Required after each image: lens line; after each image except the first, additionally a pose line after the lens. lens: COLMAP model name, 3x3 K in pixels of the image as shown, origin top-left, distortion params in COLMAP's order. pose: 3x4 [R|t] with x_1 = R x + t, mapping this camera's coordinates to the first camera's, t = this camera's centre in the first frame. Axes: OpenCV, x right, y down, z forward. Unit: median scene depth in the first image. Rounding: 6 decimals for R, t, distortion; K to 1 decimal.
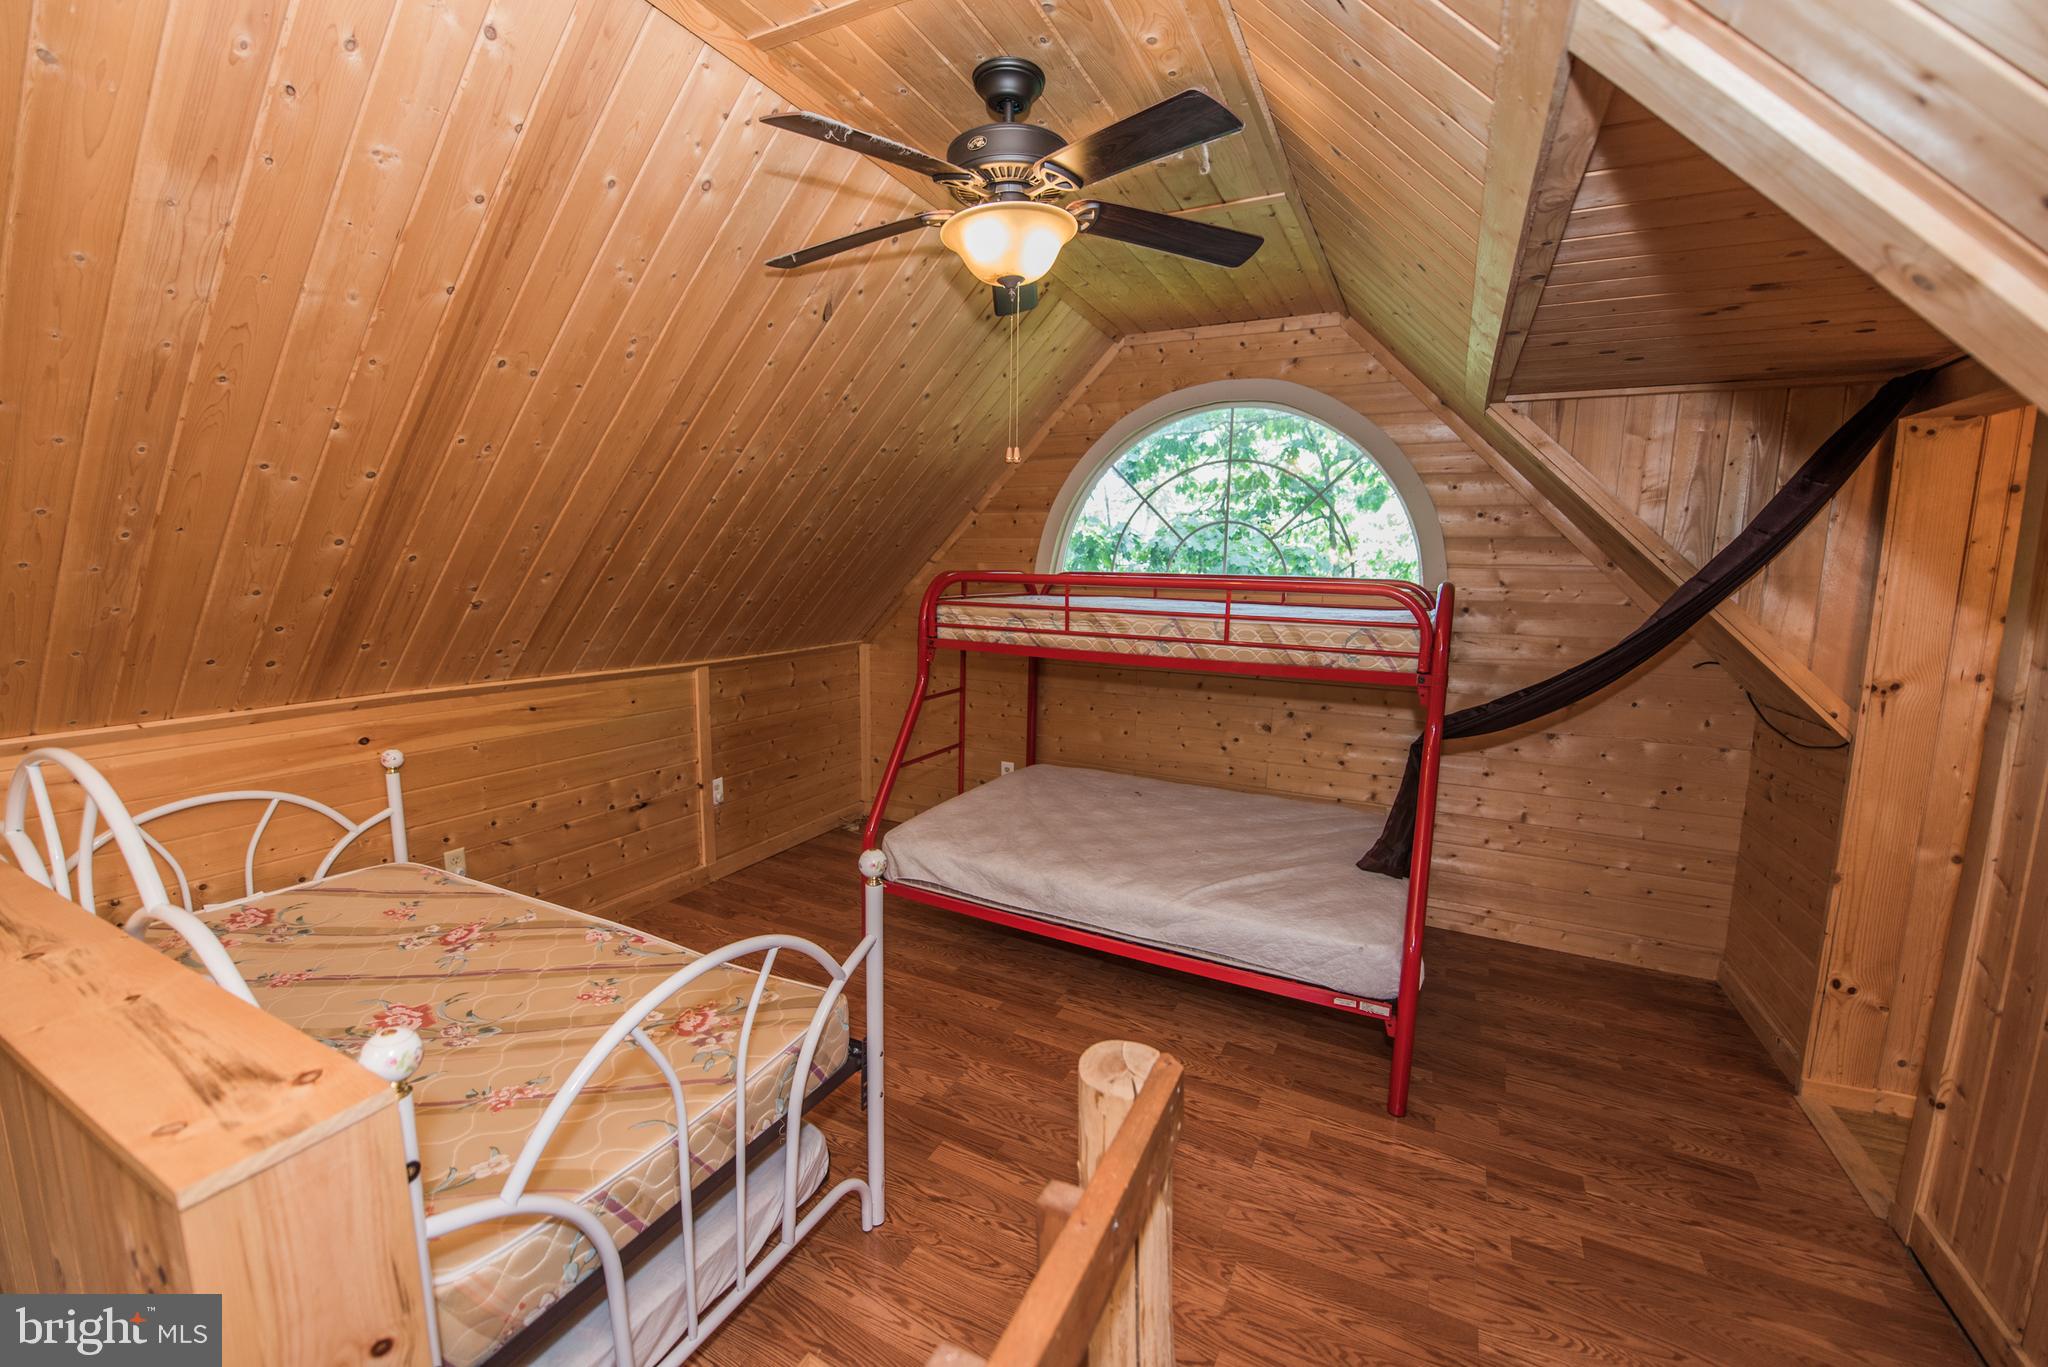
lens RADIAL K [[816.4, 0, 1022.6], [0, 816.4, 675.1], [0, 0, 1]] dist [-0.015607, -0.002375]
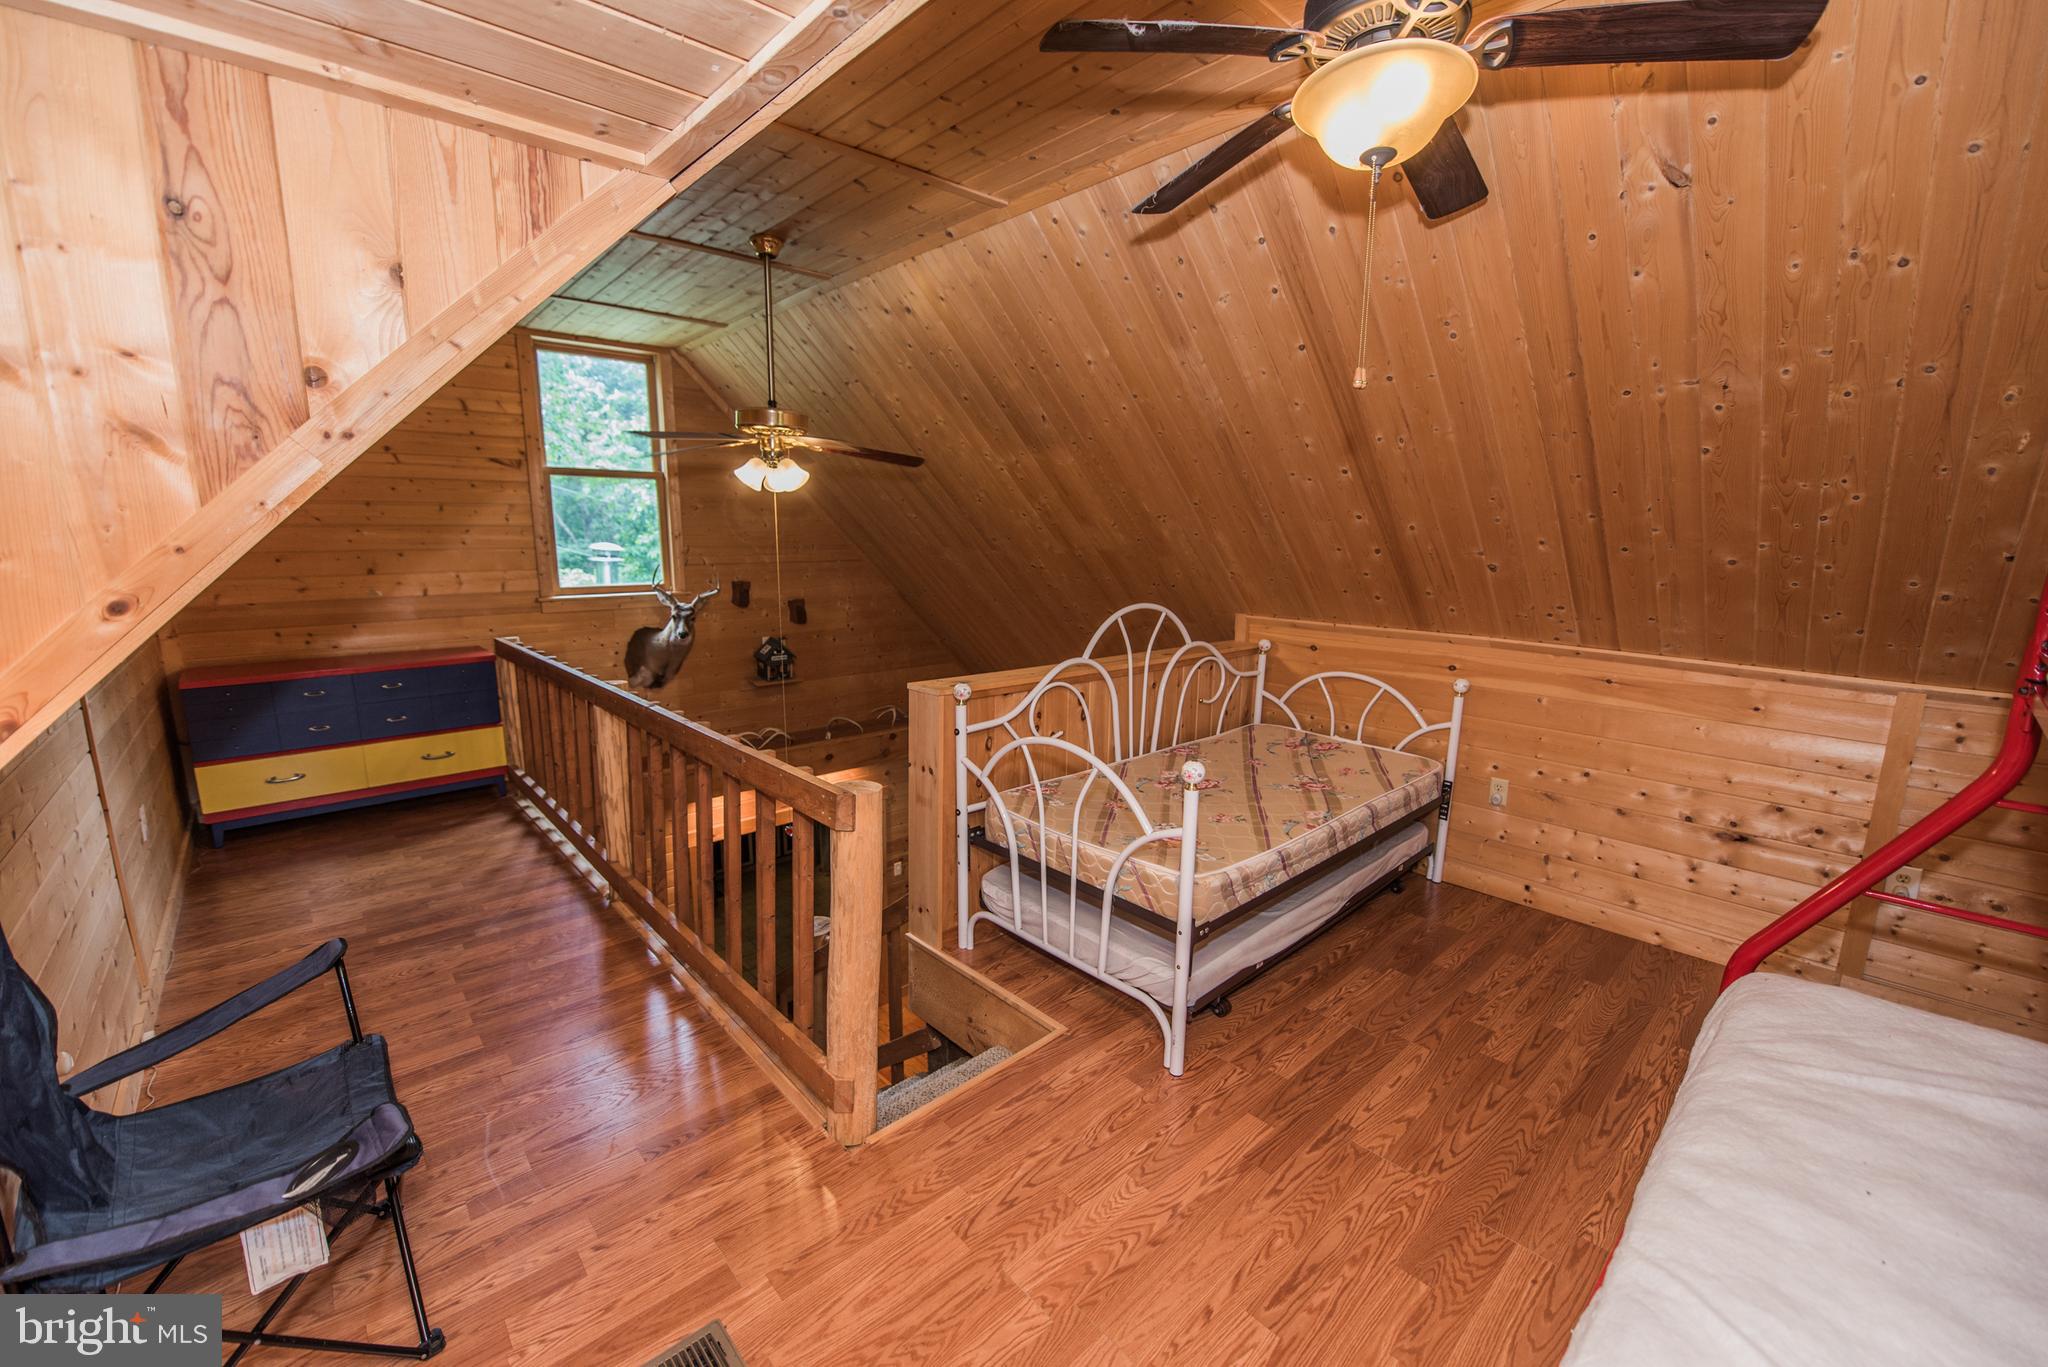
lens RADIAL K [[816.4, 0, 1029.3], [0, 816.4, 694.9], [0, 0, 1]] dist [-0.015607, -0.002375]
pose [[-0.345841, 0.161818, -0.924234, 1.092805], [-0.141071, 0.964853, 0.221717, -0.121130], [0.927628, 0.207061, -0.310858, 1.254401]]
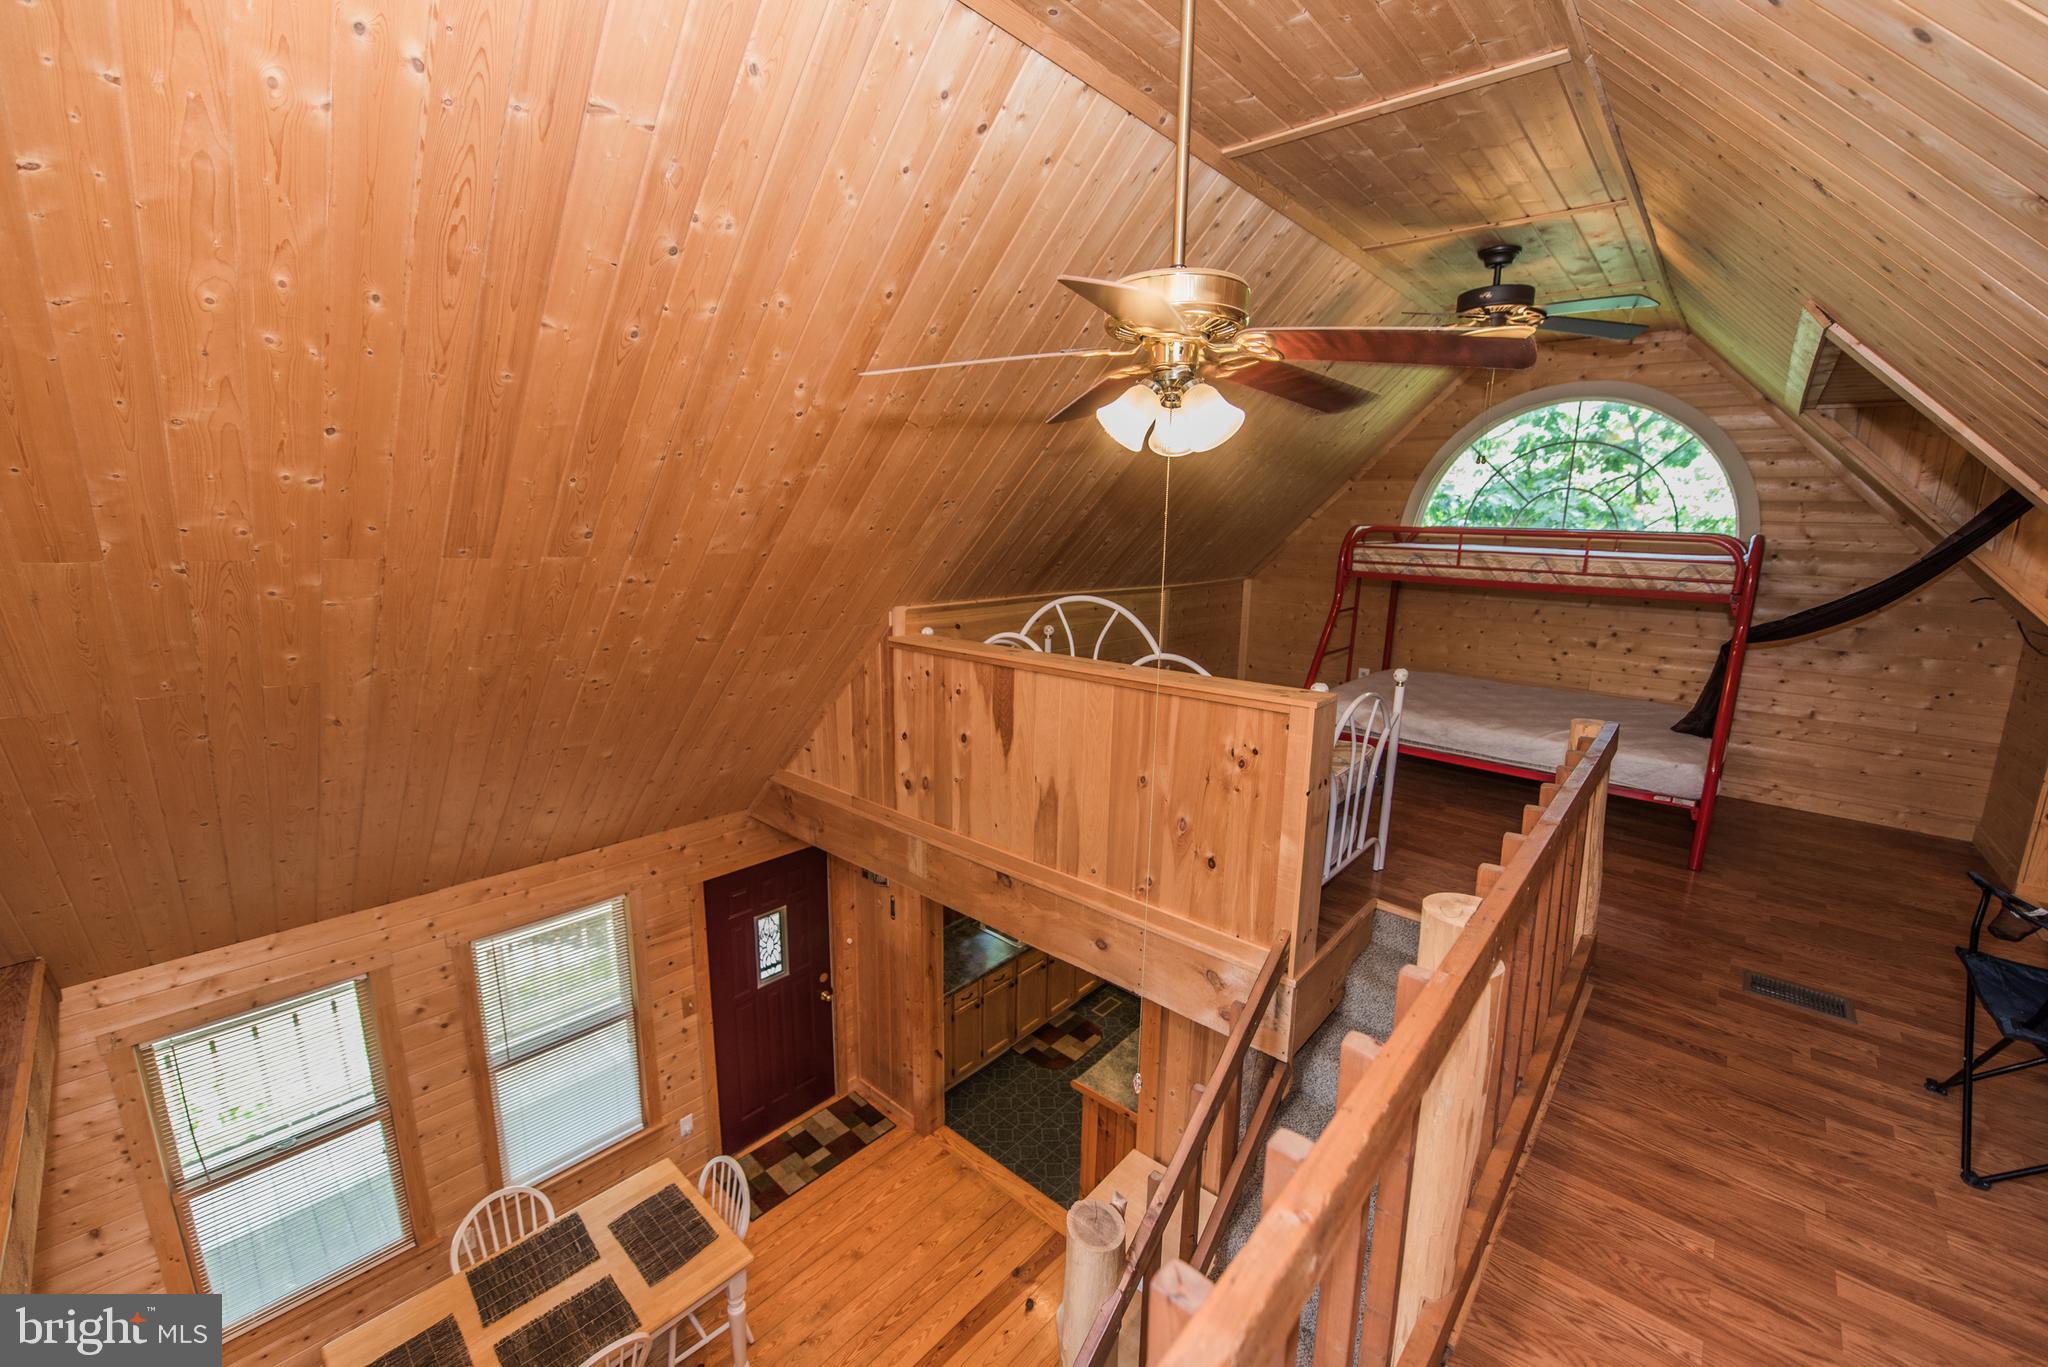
lens RADIAL K [[816.4, 0, 1023.3], [0, 816.4, 677.5], [0, 0, 1]] dist [-0.015607, -0.002375]
pose [[0.966916, 0.048052, -0.250530, -0.307661], [-0.033867, 0.997586, 0.060631, 0.080500], [0.252839, -0.050140, 0.966208, -0.598390]]
